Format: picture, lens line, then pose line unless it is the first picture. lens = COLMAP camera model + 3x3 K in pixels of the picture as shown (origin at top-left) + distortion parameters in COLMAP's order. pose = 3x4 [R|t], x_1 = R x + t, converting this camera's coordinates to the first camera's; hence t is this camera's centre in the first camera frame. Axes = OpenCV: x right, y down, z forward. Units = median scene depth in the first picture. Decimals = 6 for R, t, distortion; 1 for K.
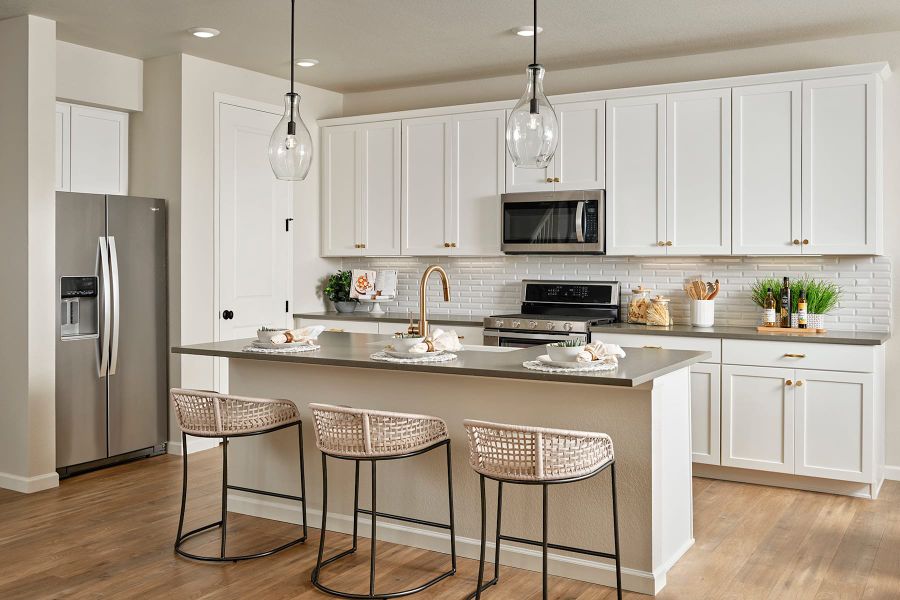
lens RADIAL K [[866.4, 0, 450.5], [0, 866.4, 260.6], [0, 0, 1]] dist [-0.012379, -0.002709]
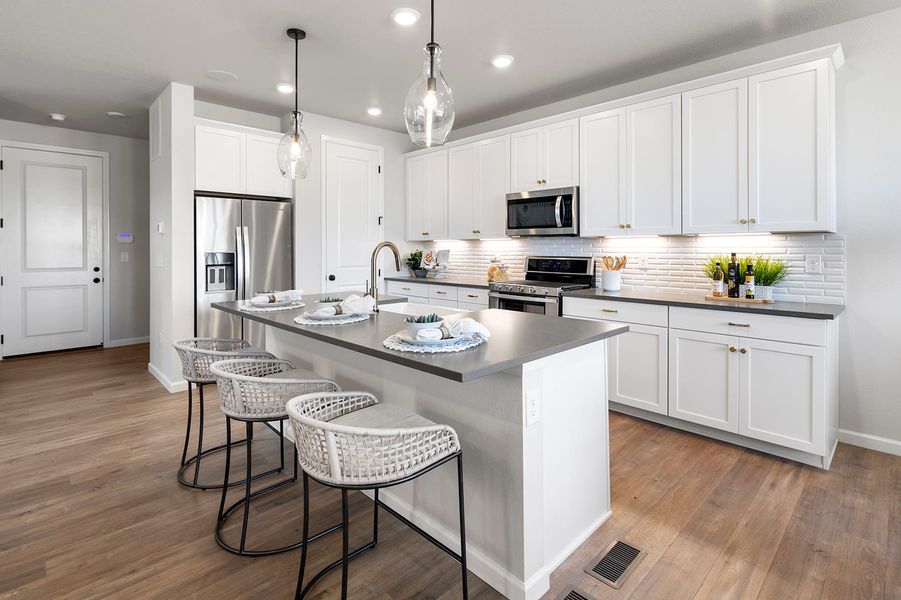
lens RADIAL K [[439.9, 0, 446.5], [0, 439.9, 247.7], [0, 0, 1]] dist [0.001017, -0.000752]
pose [[0.966536, -0.002510, -0.256520, 0.156763], [0.002047, 0.999996, -0.002074, 0.011326], [0.256524, 0.001480, 0.966537, 0.313062]]
